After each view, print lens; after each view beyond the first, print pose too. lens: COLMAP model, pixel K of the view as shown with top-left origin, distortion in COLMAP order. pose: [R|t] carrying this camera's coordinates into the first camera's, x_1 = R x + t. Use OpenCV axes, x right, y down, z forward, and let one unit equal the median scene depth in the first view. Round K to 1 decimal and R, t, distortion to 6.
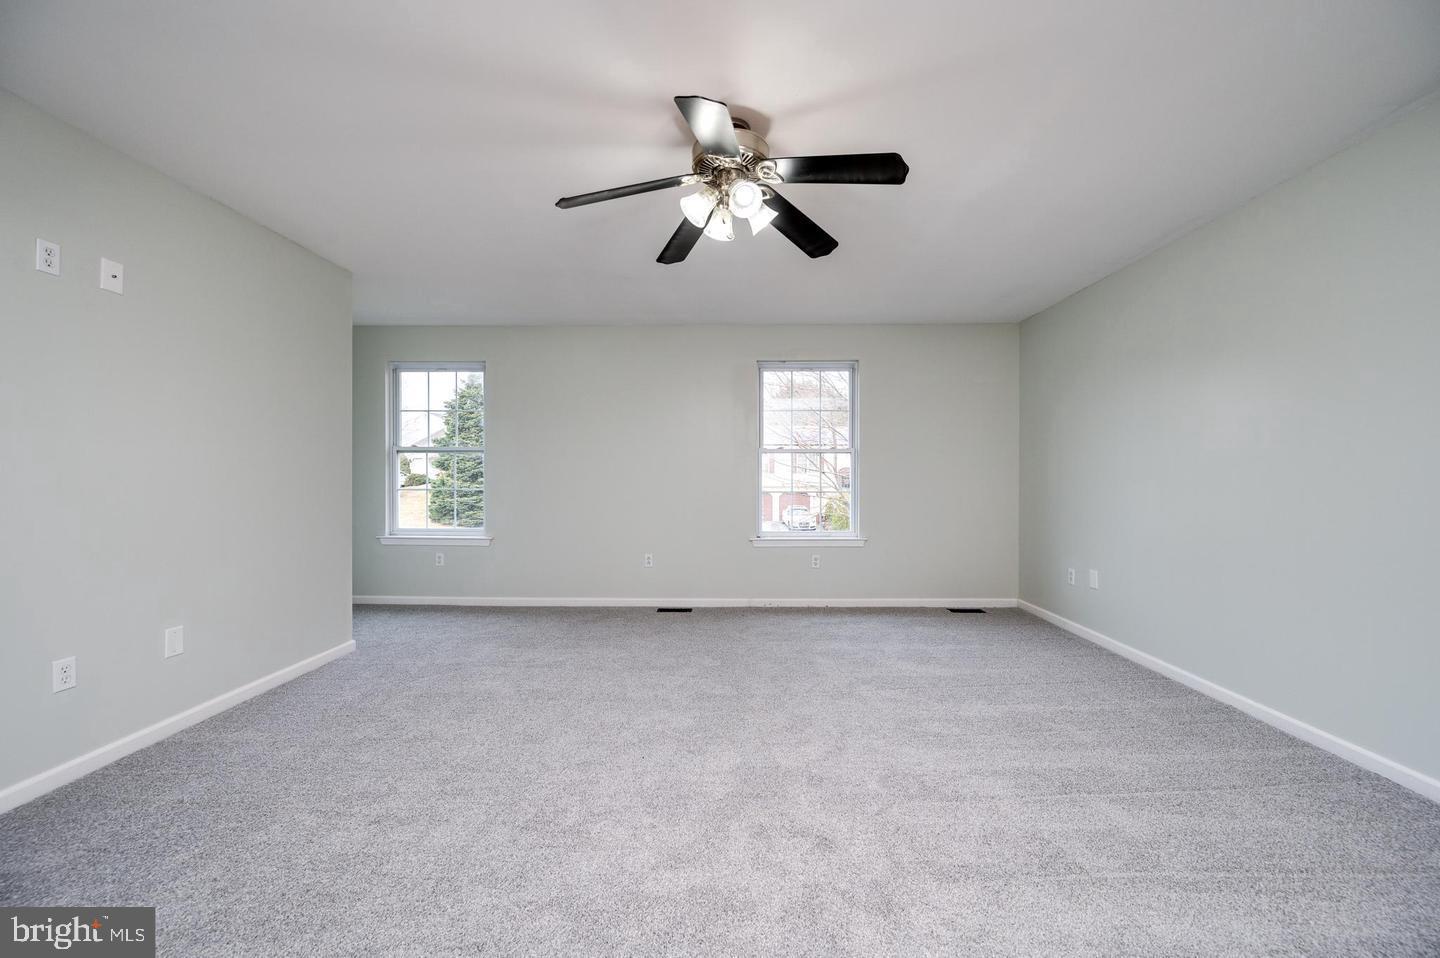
lens RADIAL K [[602.0, 0, 724.7], [0, 602.0, 476.2], [0, 0, 1]] dist [0.000087, 0.000353]
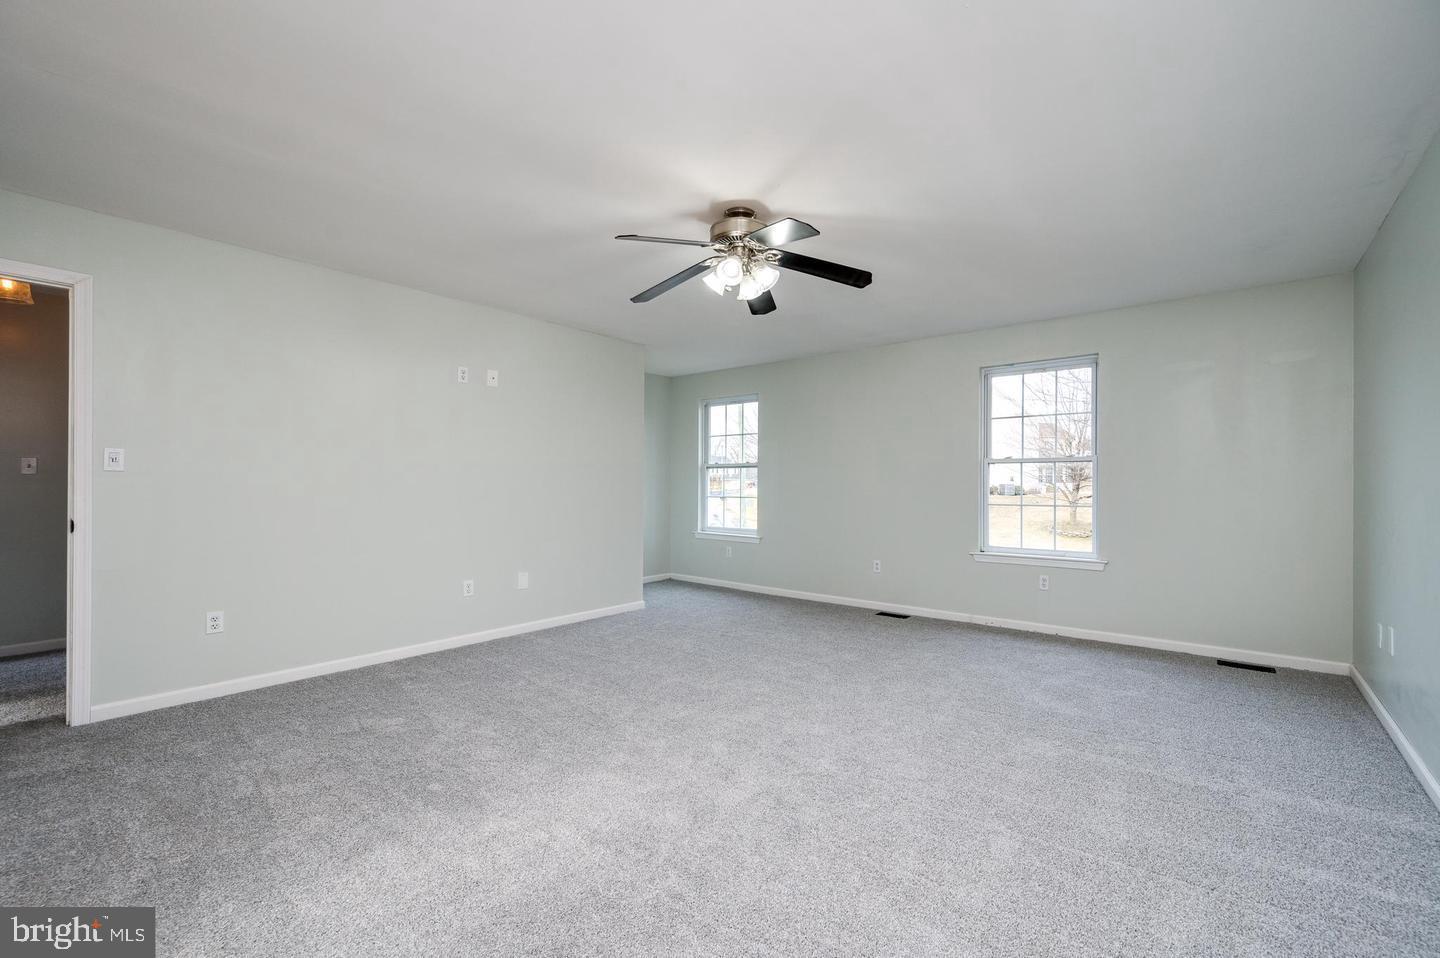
lens RADIAL K [[602.0, 0, 724.7], [0, 602.0, 476.2], [0, 0, 1]] dist [0.000087, 0.000353]
pose [[0.784753, -0.007441, -0.619764, 0.353663], [-0.004092, 0.999844, -0.017185, -0.000115], [0.619796, 0.016022, 0.784600, -0.005325]]
